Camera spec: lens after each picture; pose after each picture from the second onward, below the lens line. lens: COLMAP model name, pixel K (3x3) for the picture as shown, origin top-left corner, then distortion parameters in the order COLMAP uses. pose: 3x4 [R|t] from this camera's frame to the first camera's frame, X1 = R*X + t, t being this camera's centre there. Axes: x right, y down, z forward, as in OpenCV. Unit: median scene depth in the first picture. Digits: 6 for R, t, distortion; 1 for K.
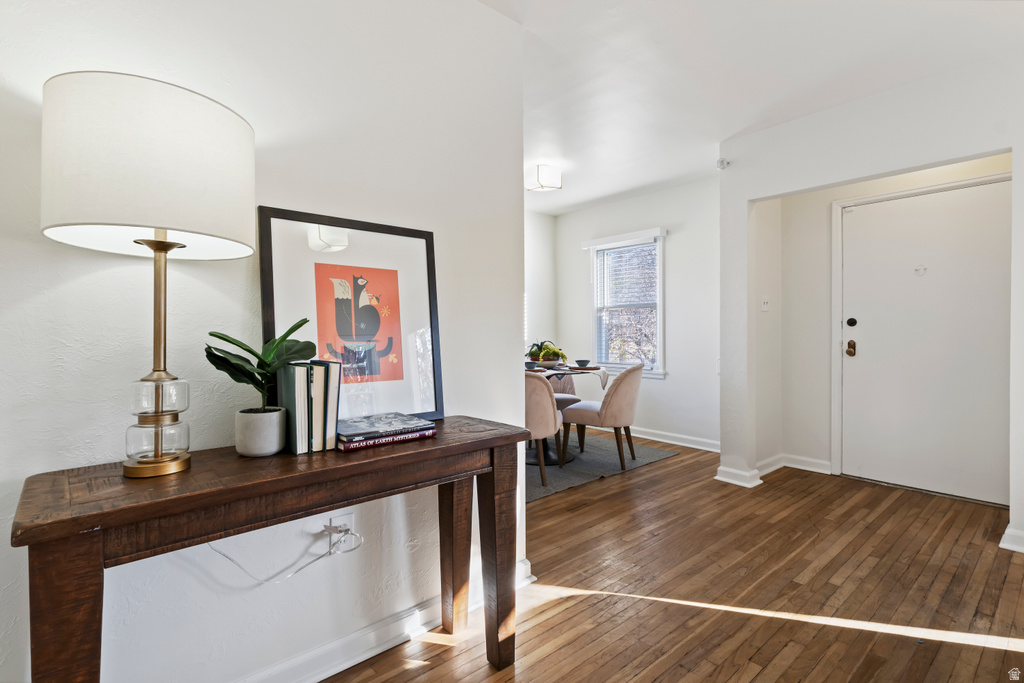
lens RADIAL K [[489.5, 0, 508.1], [0, 489.5, 339.0], [0, 0, 1]] dist [0.001687, 0.000735]
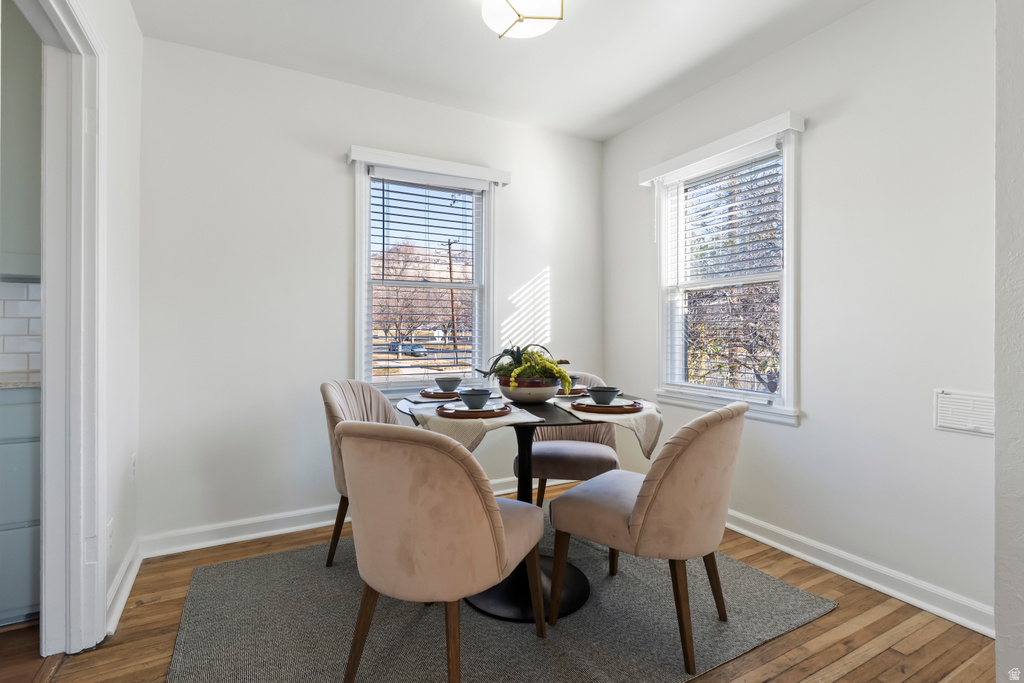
lens RADIAL K [[489.5, 0, 516.2], [0, 489.5, 337.1], [0, 0, 1]] dist [0.001687, 0.000735]
pose [[0.980808, 0.008589, -0.194786, 0.157142], [-0.010196, 0.999922, -0.007247, 0.000515], [0.194709, 0.009094, 0.980819, 0.528513]]
